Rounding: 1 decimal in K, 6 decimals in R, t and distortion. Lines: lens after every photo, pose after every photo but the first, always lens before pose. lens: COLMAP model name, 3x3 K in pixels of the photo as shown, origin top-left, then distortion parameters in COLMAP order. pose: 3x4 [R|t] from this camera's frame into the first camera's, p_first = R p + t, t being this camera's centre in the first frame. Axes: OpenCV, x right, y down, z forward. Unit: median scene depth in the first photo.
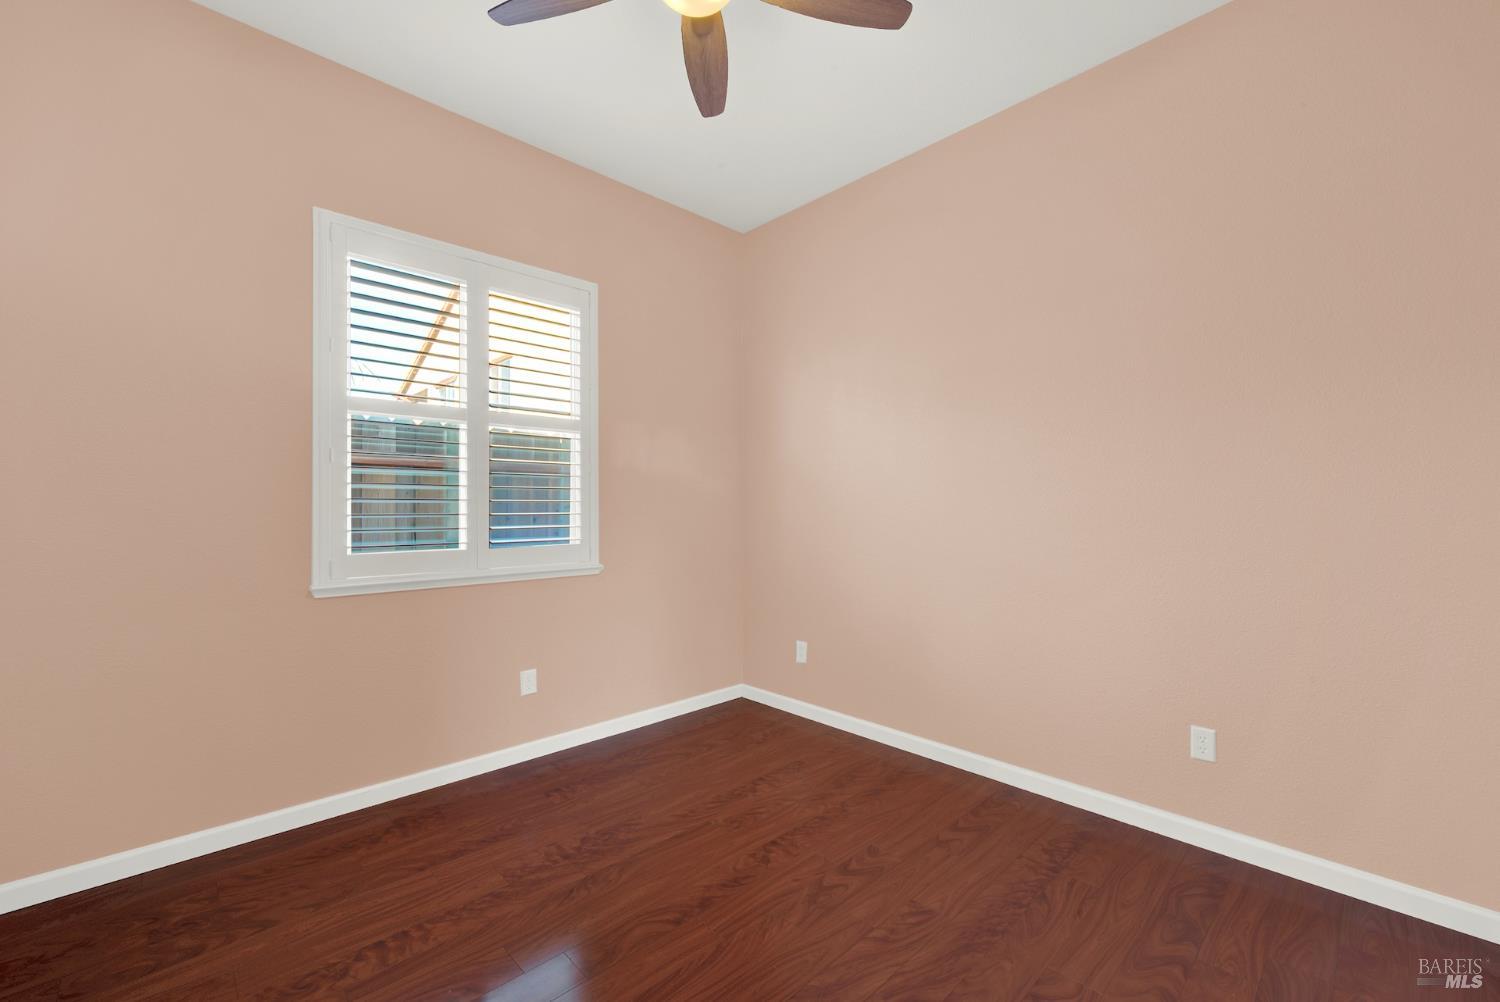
lens RADIAL K [[612.0, 0, 753.6], [0, 612.0, 505.5], [0, 0, 1]] dist [0.004518, -0.001436]
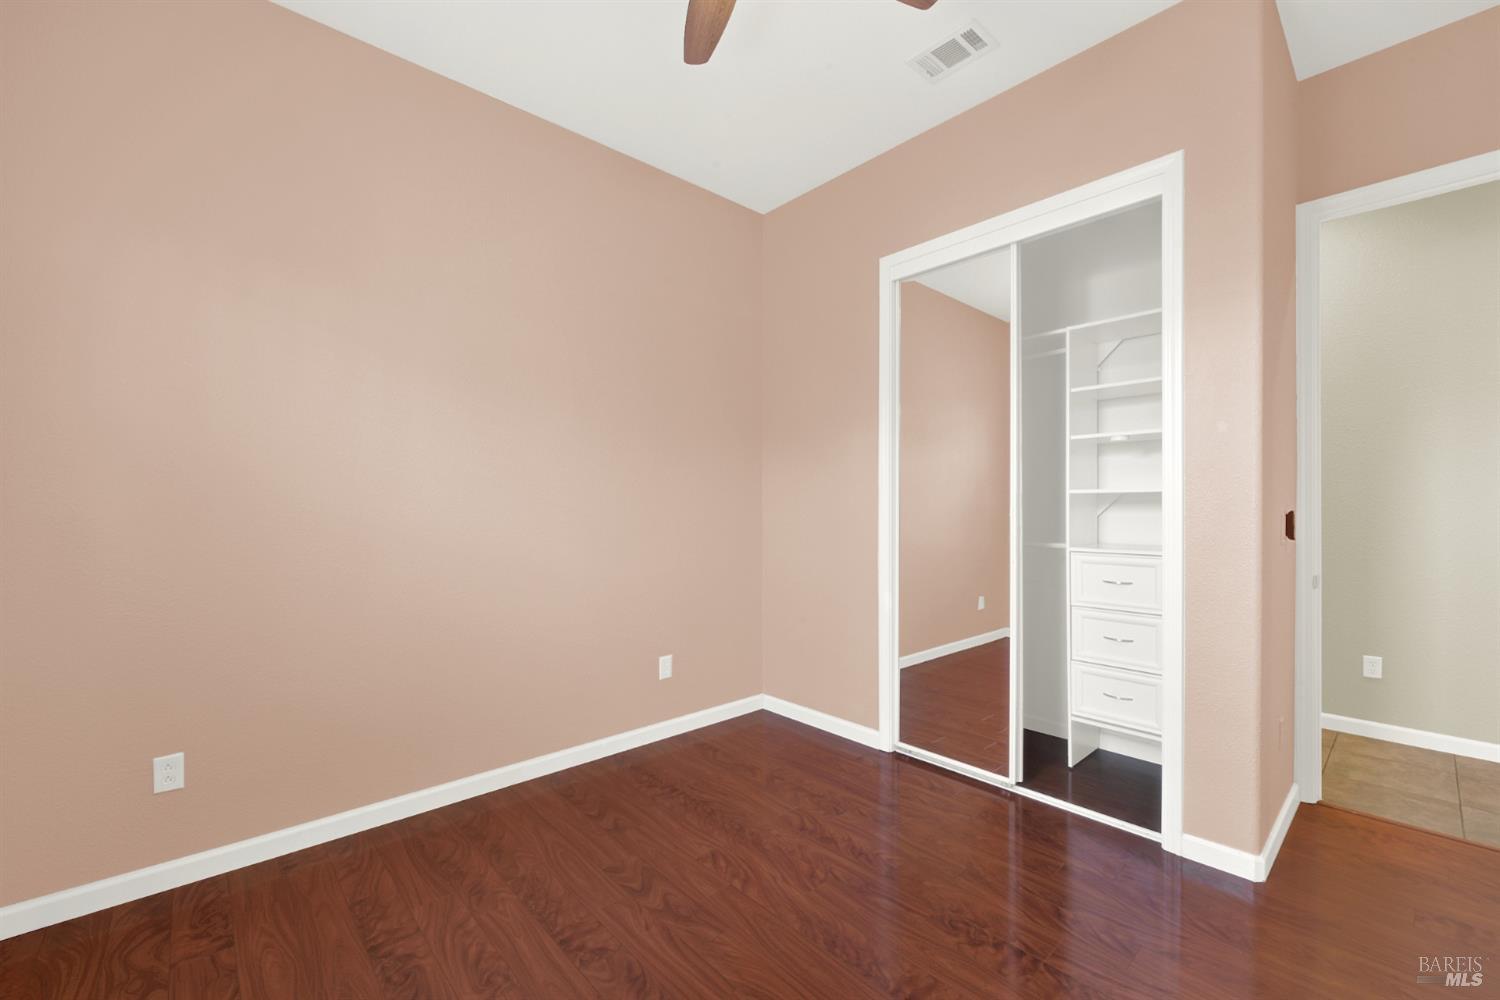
lens RADIAL K [[612.0, 0, 753.8], [0, 612.0, 508.8], [0, 0, 1]] dist [0.004518, -0.001436]
pose [[0.024882, -0.000145, 0.999690, -0.735683], [-0.005938, 0.999982, 0.000292, 0.001584], [-0.999673, -0.005944, 0.024881, 0.745665]]
